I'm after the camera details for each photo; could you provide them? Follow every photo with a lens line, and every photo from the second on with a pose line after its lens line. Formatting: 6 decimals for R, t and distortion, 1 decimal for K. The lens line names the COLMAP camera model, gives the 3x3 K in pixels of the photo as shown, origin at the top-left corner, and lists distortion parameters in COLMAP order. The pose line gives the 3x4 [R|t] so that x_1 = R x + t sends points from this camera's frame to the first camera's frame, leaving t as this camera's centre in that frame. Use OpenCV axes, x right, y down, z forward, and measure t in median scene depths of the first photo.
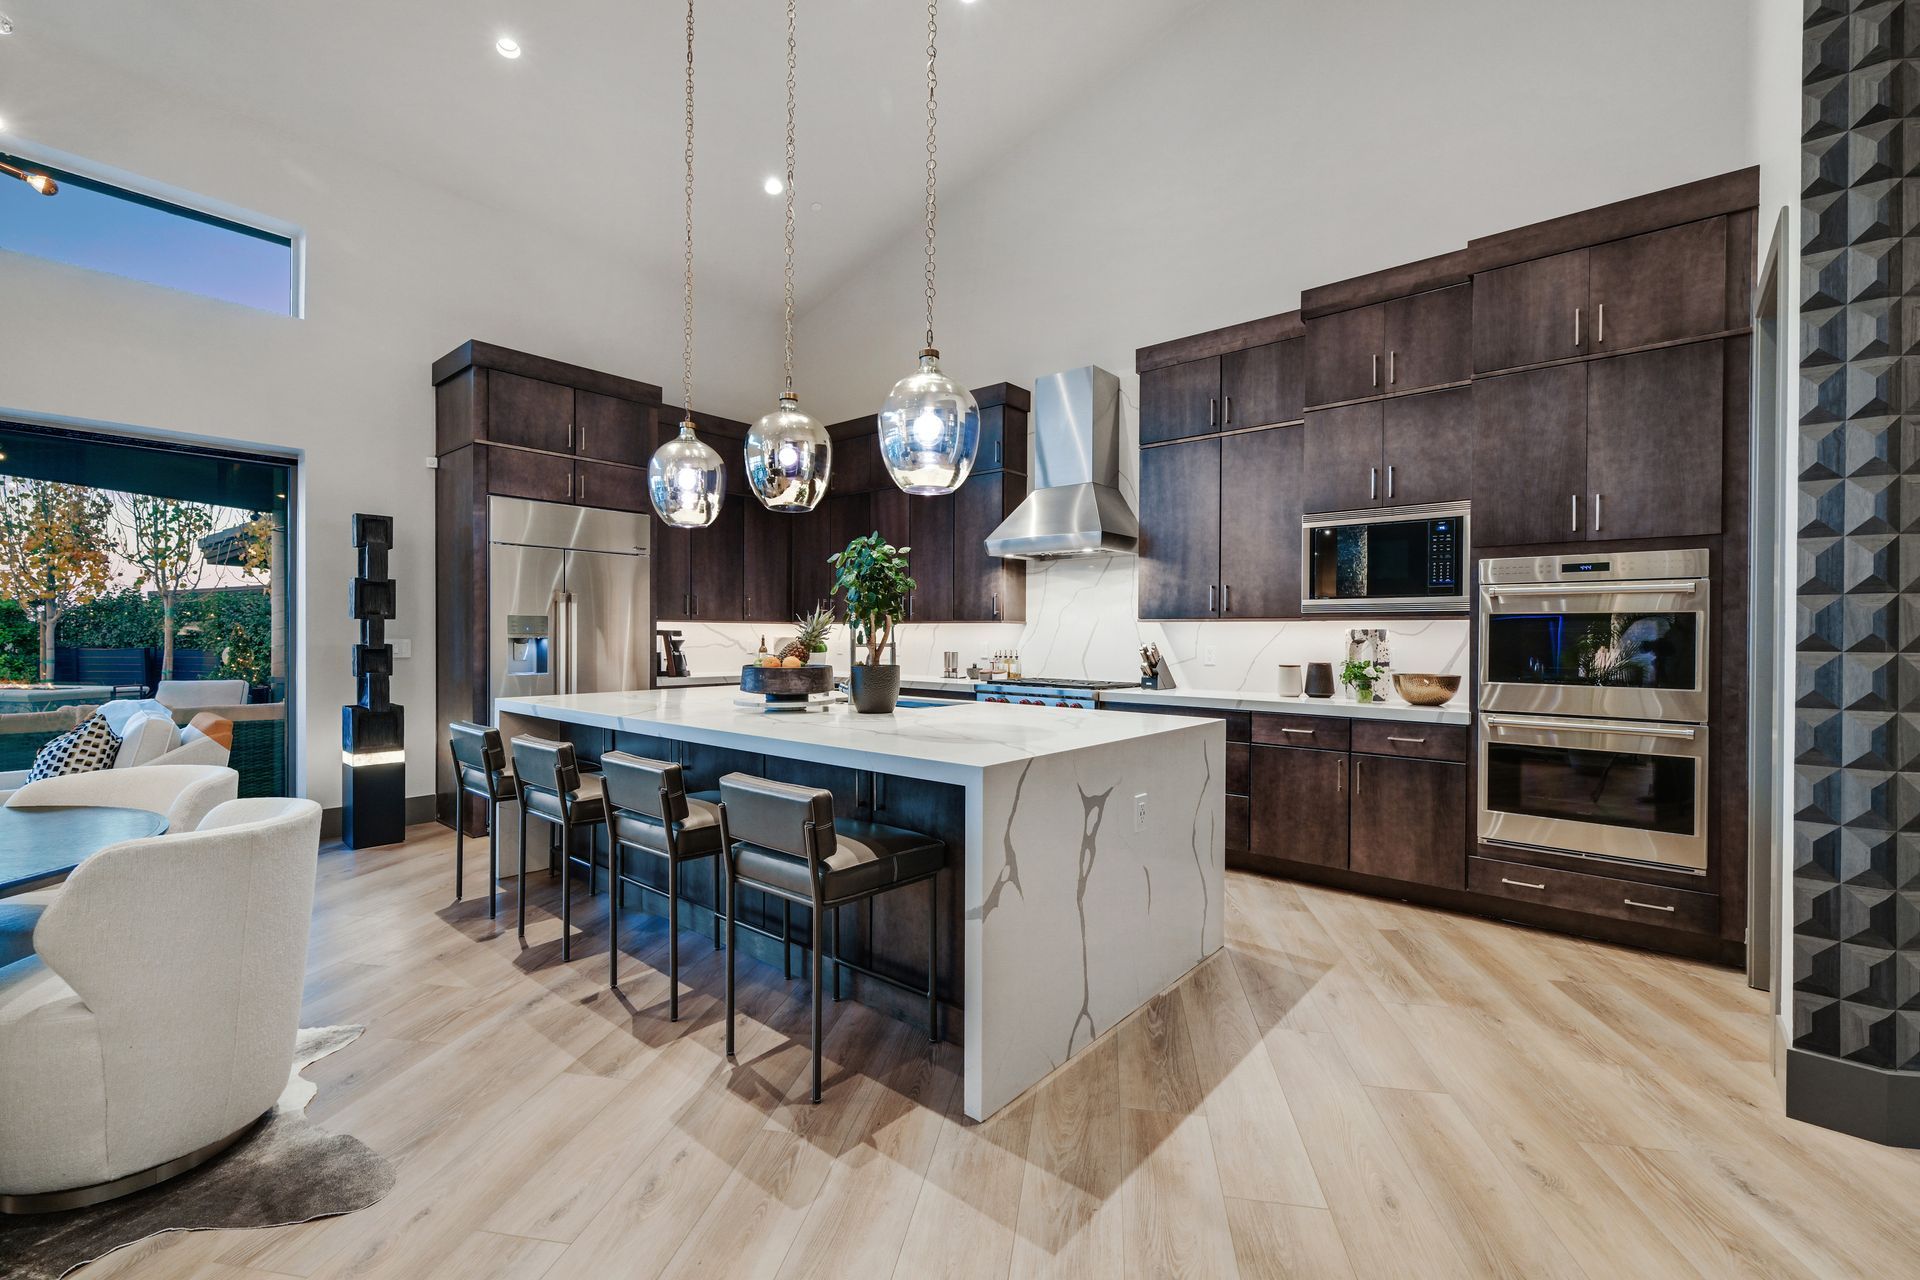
lens RADIAL K [[802.0, 0, 960.0], [0, 802.0, 640.0], [0, 0, 1]] dist [0.000555, 0.000720]
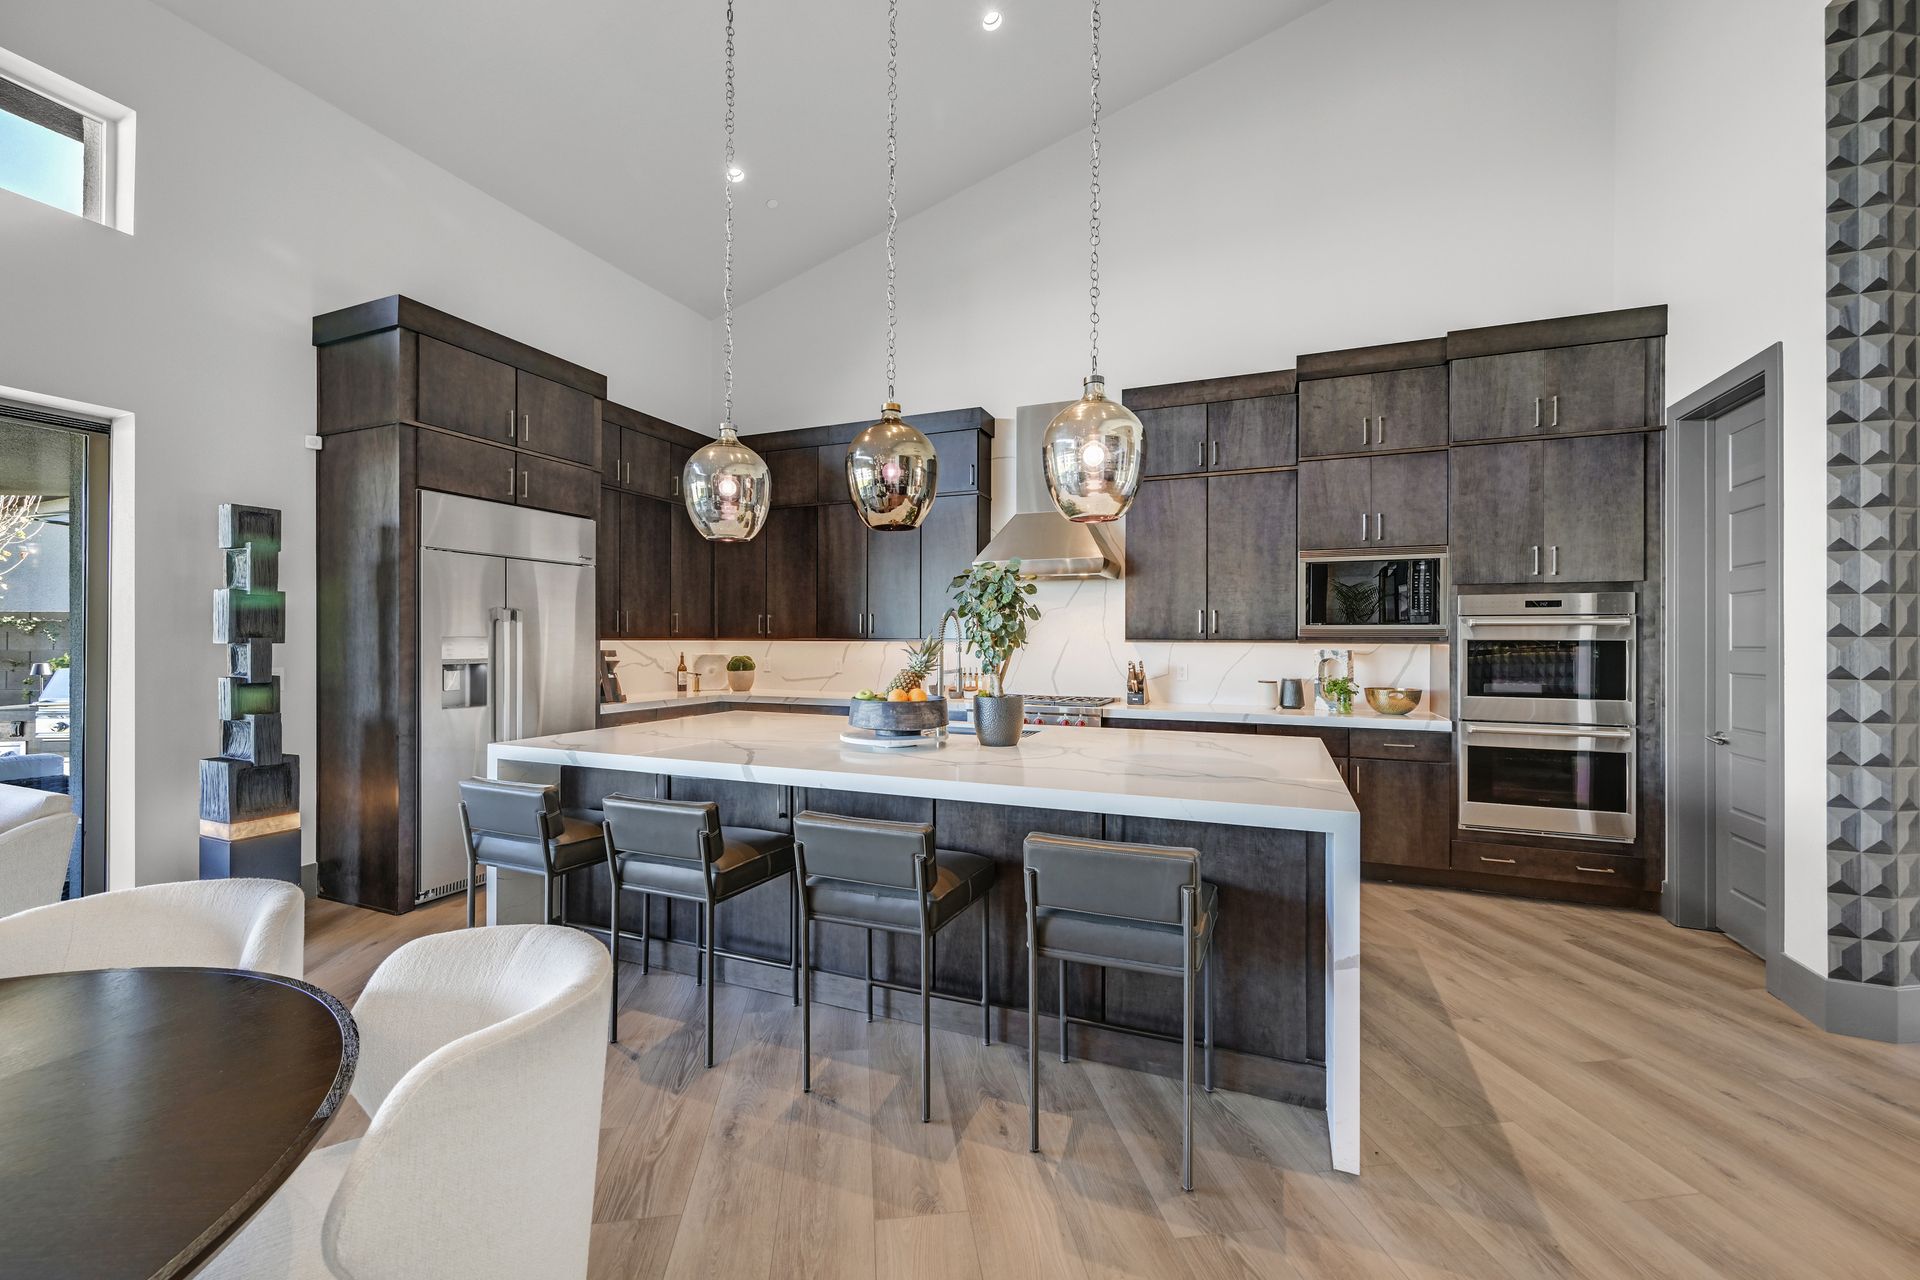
lens RADIAL K [[744.5, 0, 956.0], [0, 744.5, 639.7], [0, 0, 1]] dist [0.000155, -0.000004]
pose [[0.951405, -0.003220, 0.307927, -0.412316], [0.004668, 0.999981, -0.003965, -0.030994], [-0.307908, 0.005210, 0.951402, 0.159412]]
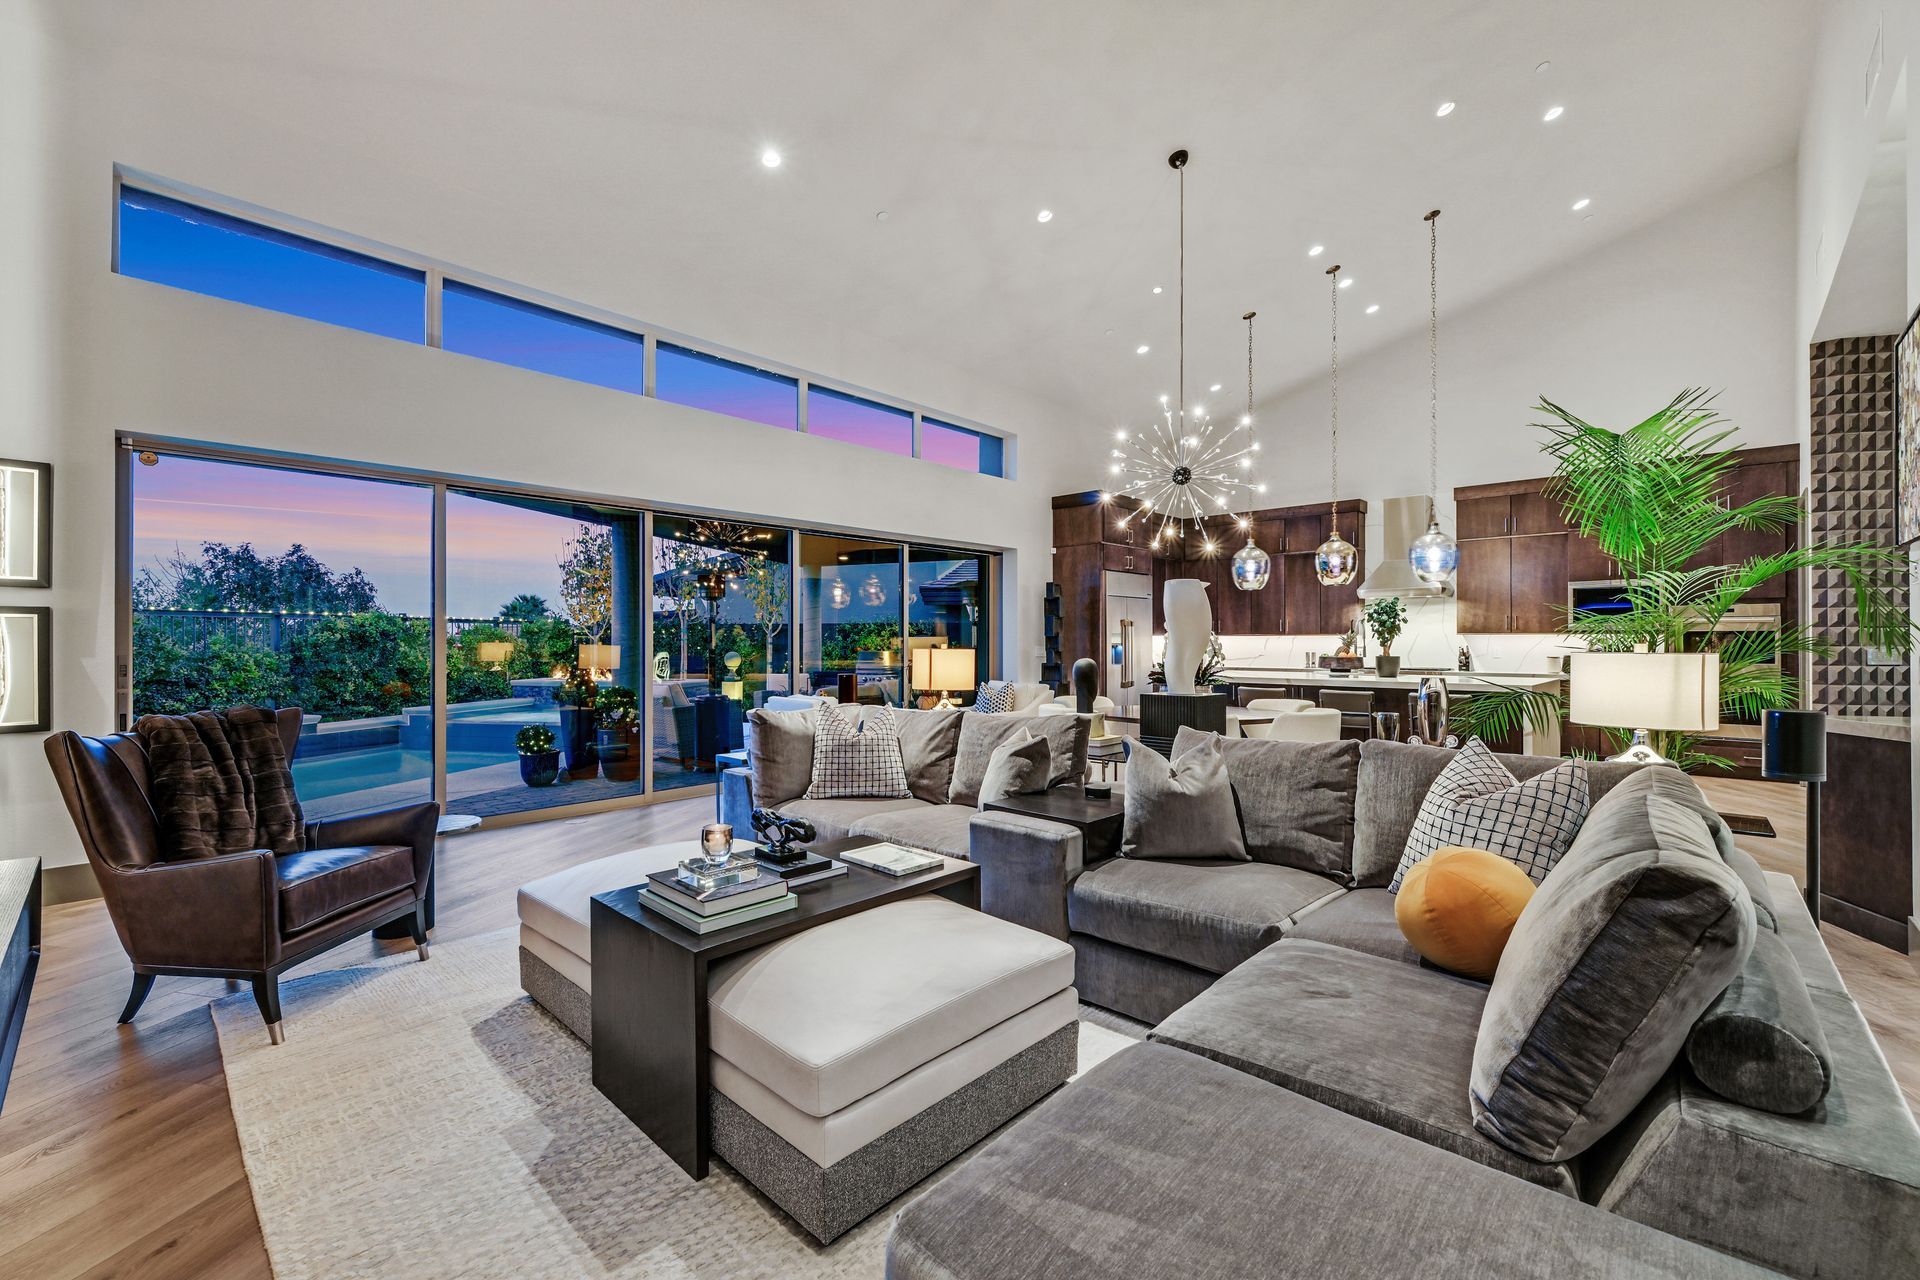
lens RADIAL K [[794.8, 0, 964.3], [0, 794.8, 639.6], [0, 0, 1]] dist [0.002114, -0.000007]
pose [[0.998912, -0.007498, -0.046021, -1.129610], [0.007044, 0.999925, -0.010005, -0.001318], [0.046092, 0.009669, 0.998890, -1.206394]]
